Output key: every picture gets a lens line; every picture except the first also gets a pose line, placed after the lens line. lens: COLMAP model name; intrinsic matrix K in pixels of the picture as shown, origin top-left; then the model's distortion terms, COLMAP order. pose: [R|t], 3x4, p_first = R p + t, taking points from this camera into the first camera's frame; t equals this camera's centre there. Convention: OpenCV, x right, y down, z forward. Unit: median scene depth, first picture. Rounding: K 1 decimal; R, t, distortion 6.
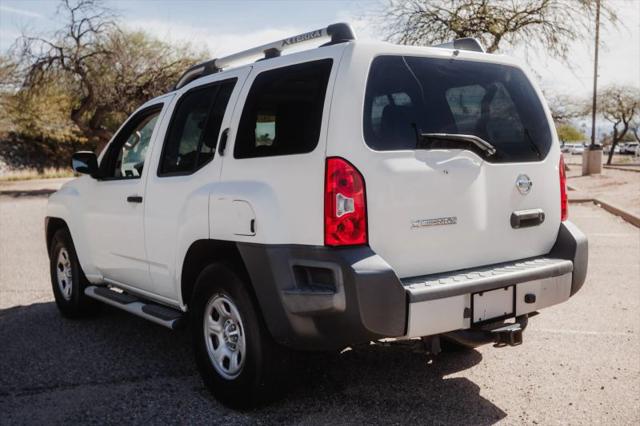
lens RADIAL K [[700.3, 0, 320.0], [0, 700.3, 213.0], [0, 0, 1]] dist [-0.013414, -0.012111]
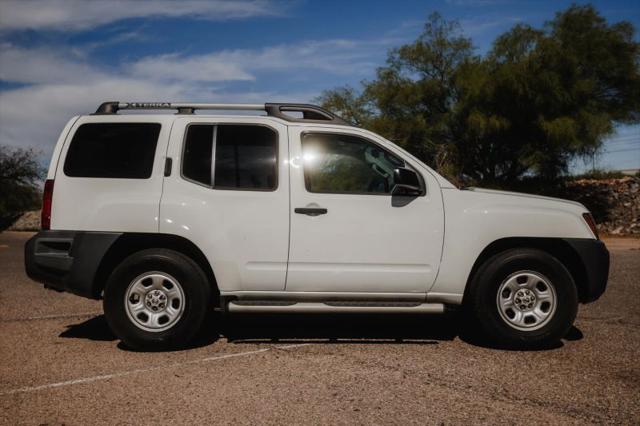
lens RADIAL K [[700.3, 0, 320.0], [0, 700.3, 213.0], [0, 0, 1]] dist [-0.013414, -0.012111]
pose [[-0.610842, 0.026951, -0.791294, 1.244569], [-0.022653, 0.998416, 0.051493, -0.143832], [0.791429, 0.049379, -0.609264, 3.277974]]
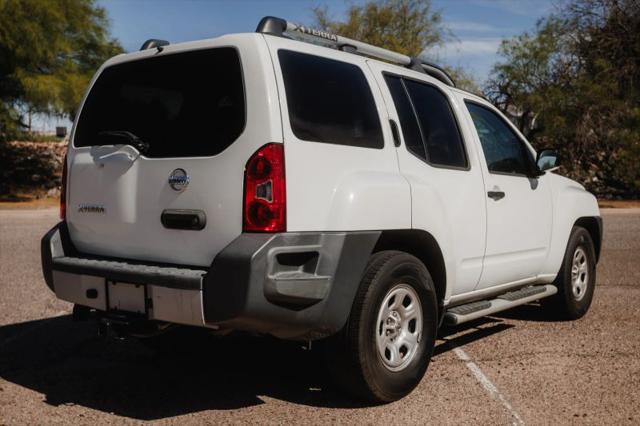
lens RADIAL K [[700.3, 0, 320.0], [0, 700.3, 213.0], [0, 0, 1]] dist [-0.013414, -0.012111]
pose [[0.261928, 0.077568, -0.961965, 1.225228], [-0.071351, 0.995593, 0.060852, -0.068724], [0.962446, 0.052698, 0.266309, 0.947369]]
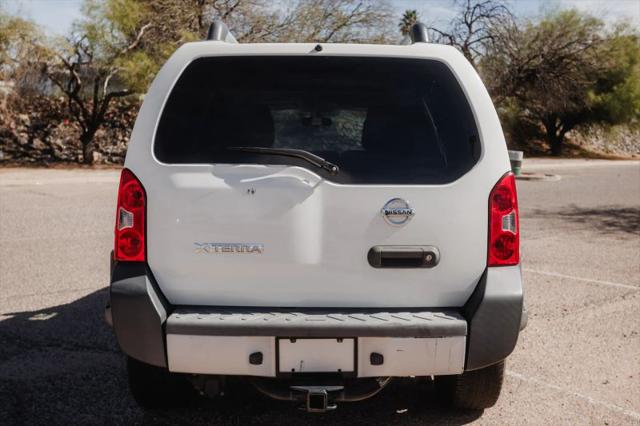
lens RADIAL K [[686.1, 0, 322.3], [0, 686.1, 215.3], [0, 0, 1]] dist [-0.003080, 0.068213]
pose [[0.808120, 0.093060, -0.581620, 0.675438], [-0.073856, 0.995656, 0.056689, -0.076153], [0.584369, -0.002855, 0.811483, 0.334982]]
